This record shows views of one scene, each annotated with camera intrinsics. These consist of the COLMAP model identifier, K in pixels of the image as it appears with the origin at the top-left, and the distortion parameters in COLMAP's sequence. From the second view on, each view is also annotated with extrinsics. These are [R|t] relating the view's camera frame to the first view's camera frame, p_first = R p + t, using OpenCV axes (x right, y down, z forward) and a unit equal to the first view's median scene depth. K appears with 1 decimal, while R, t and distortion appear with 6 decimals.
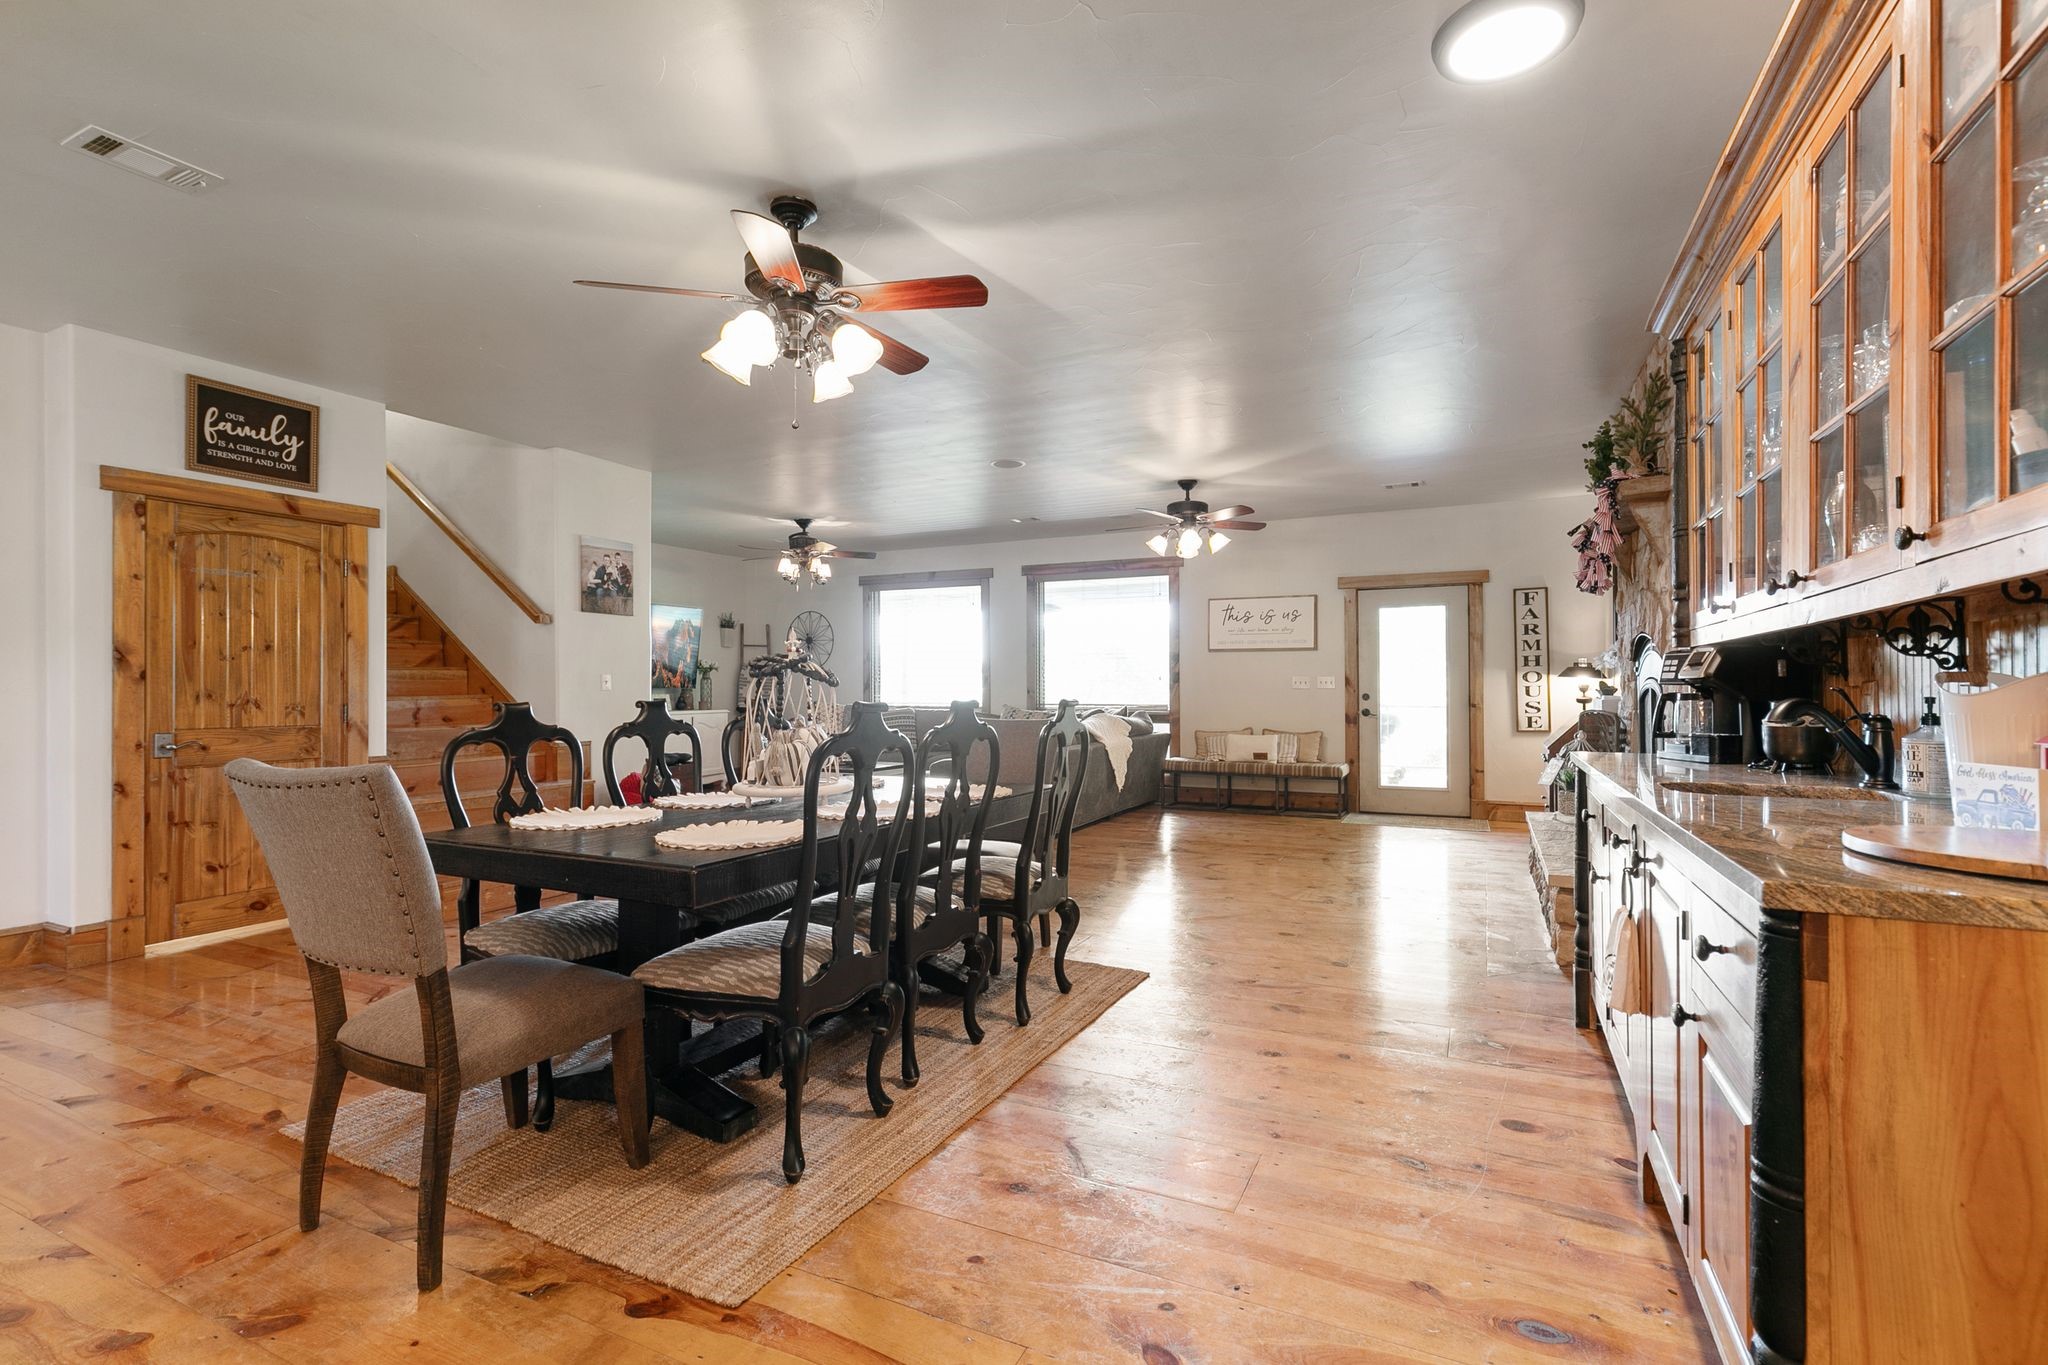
lens RADIAL K [[946.0, 0, 1024.0], [0, 946.0, 682.5], [0, 0, 1]] dist [0.003956, -0.000293]
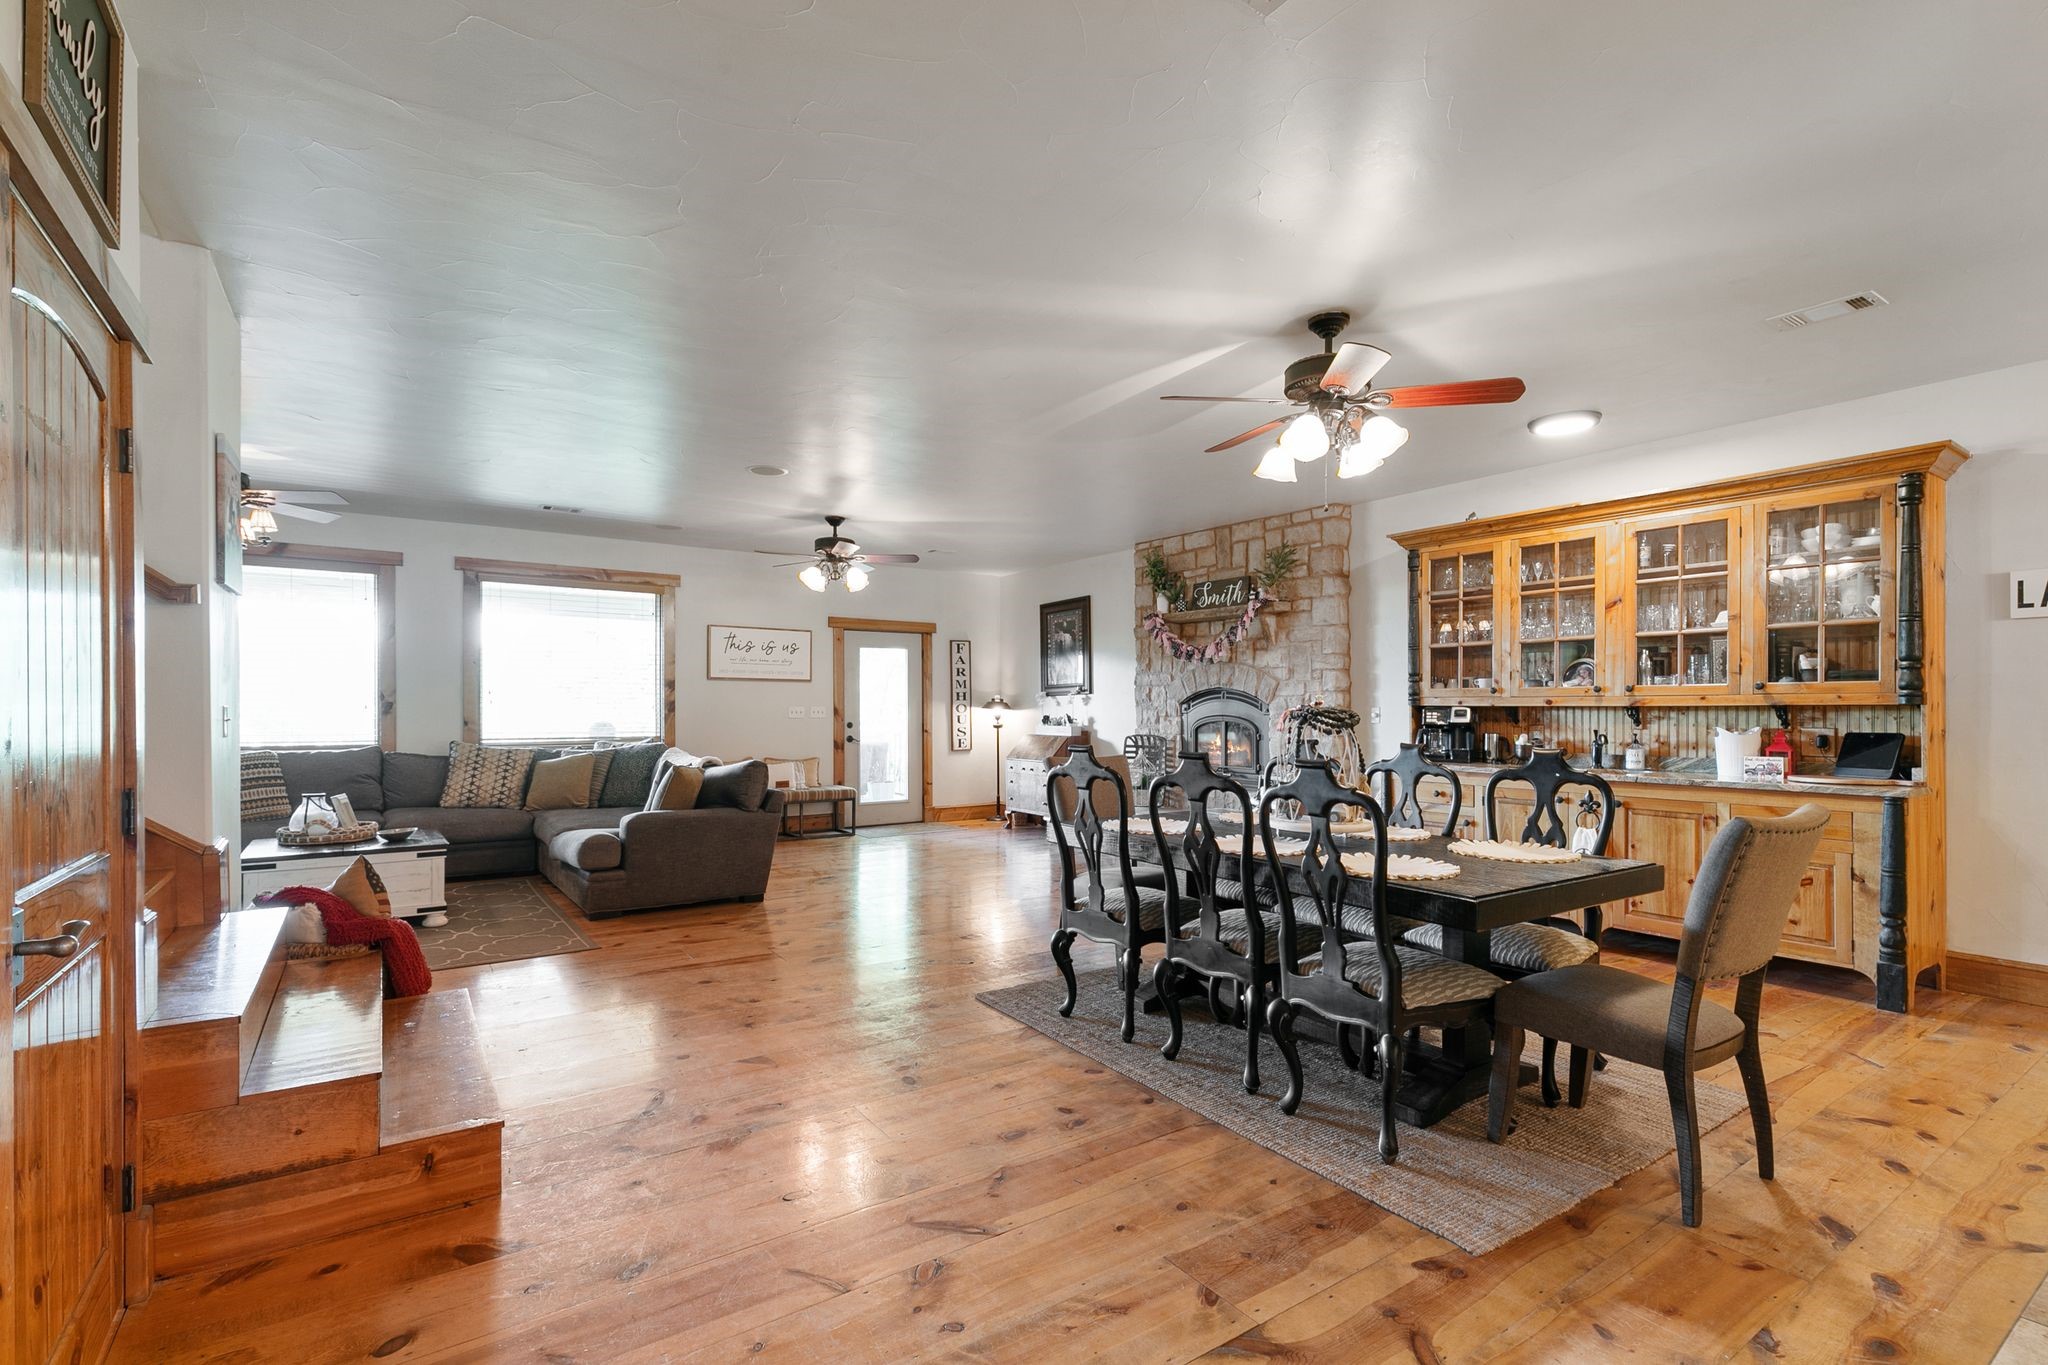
lens RADIAL K [[936.8, 0, 1021.4], [0, 936.8, 704.7], [0, 0, 1]] dist [0.009234, -0.000142]
pose [[0.491533, 0.005955, 0.870838, -0.641685], [-0.010627, 0.999943, -0.000839, -0.012918], [-0.870794, -0.008842, 0.491569, 0.343686]]
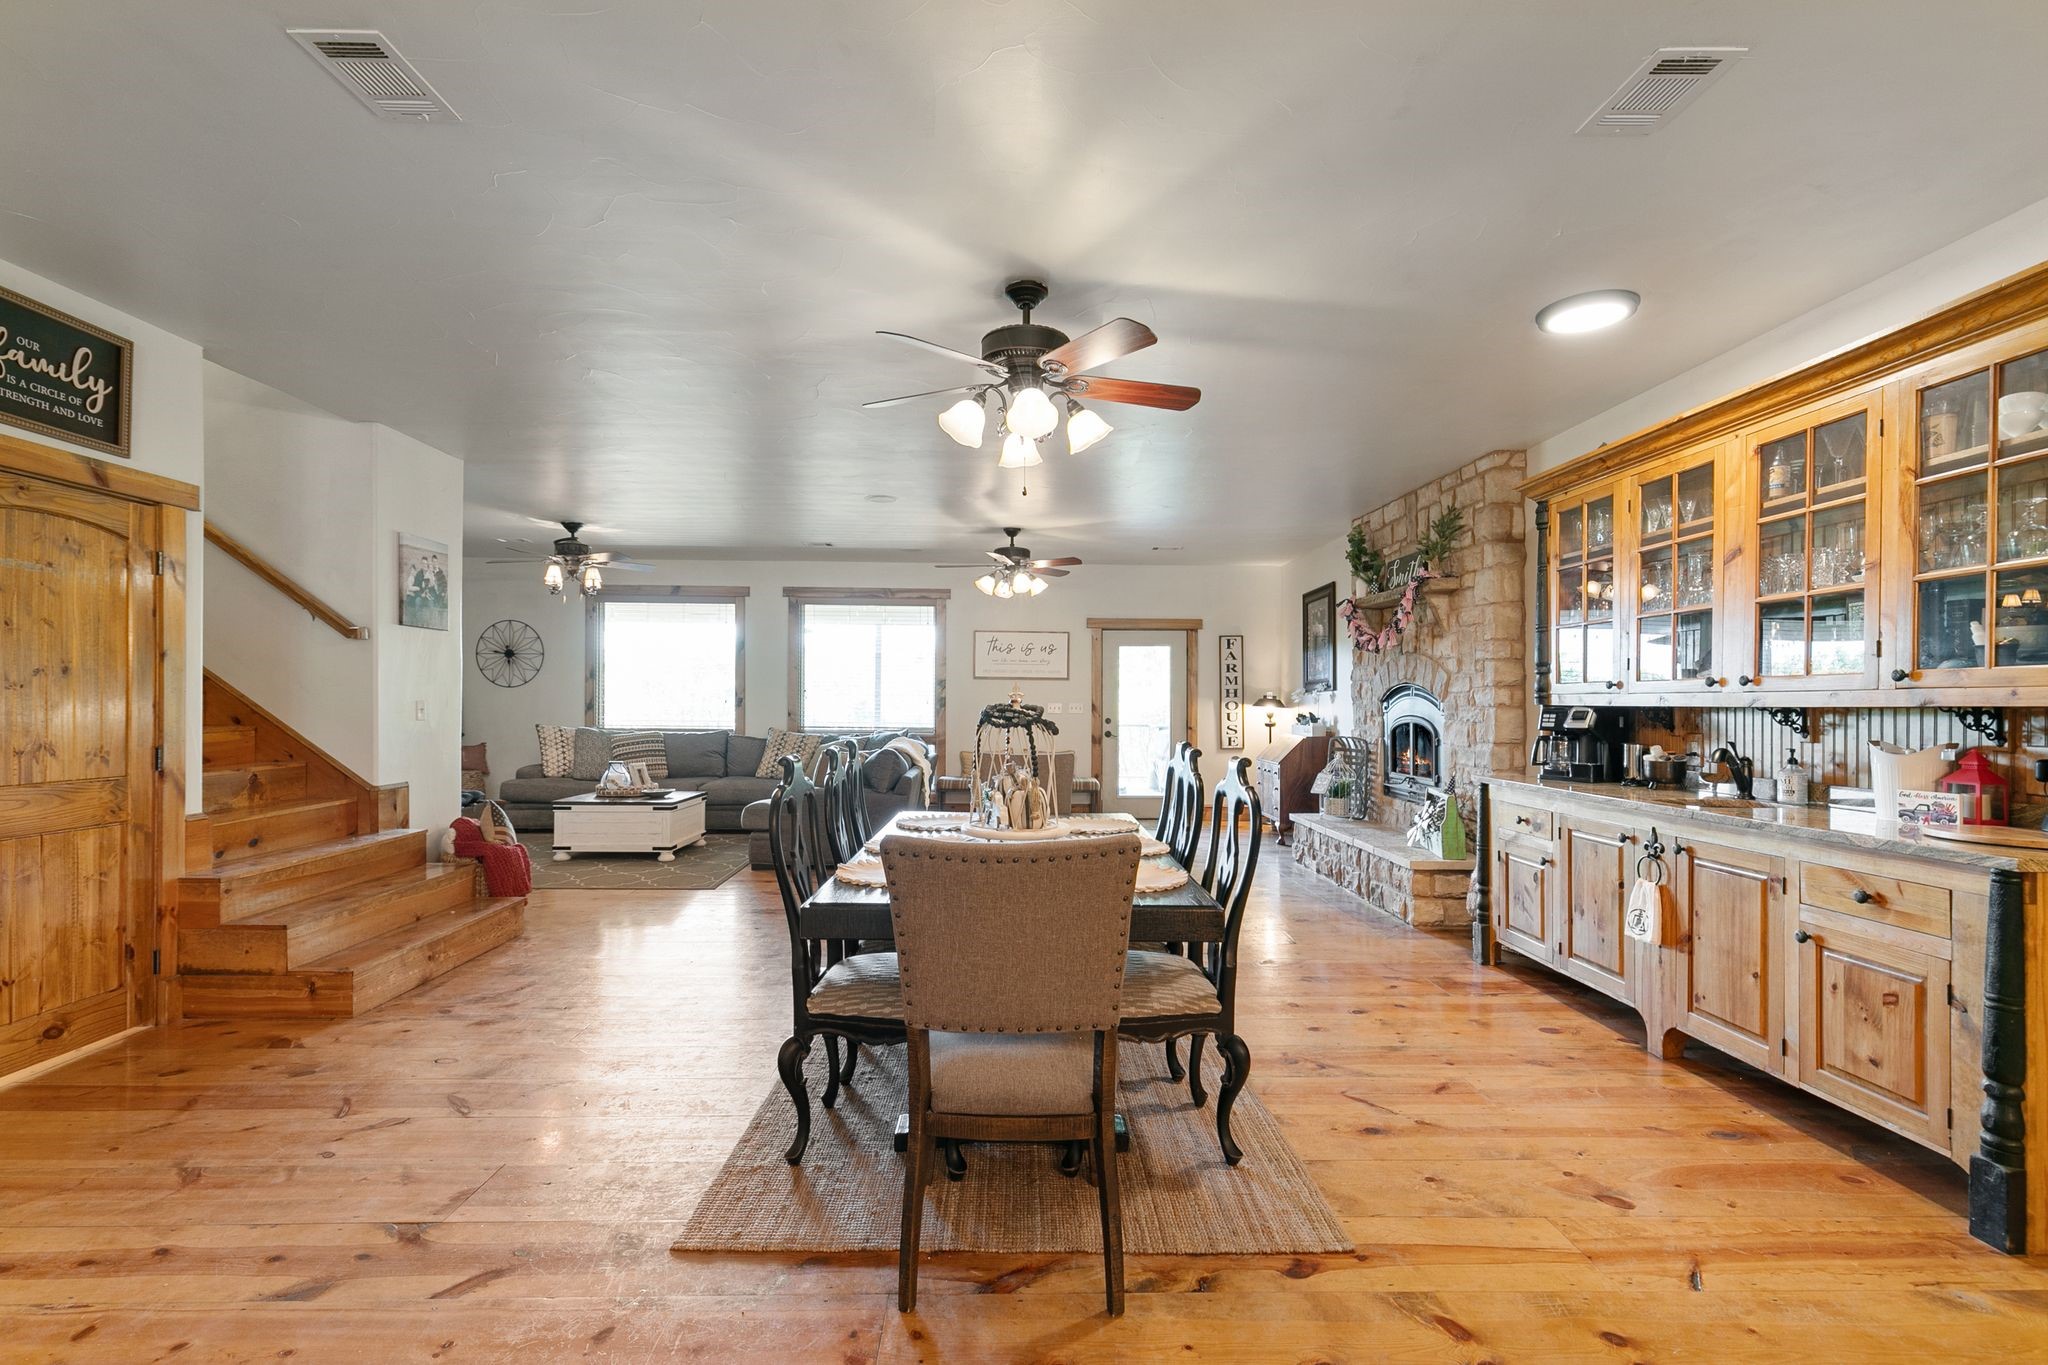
lens RADIAL K [[927.0, 0, 1024.7], [0, 927.0, 699.4], [0, 0, 1]] dist [0.007474, -0.000387]
pose [[0.889012, 0.009578, 0.457783, -0.326046], [-0.012906, 0.999908, 0.004143, -0.018727], [-0.457702, -0.009591, 0.889054, 0.027804]]
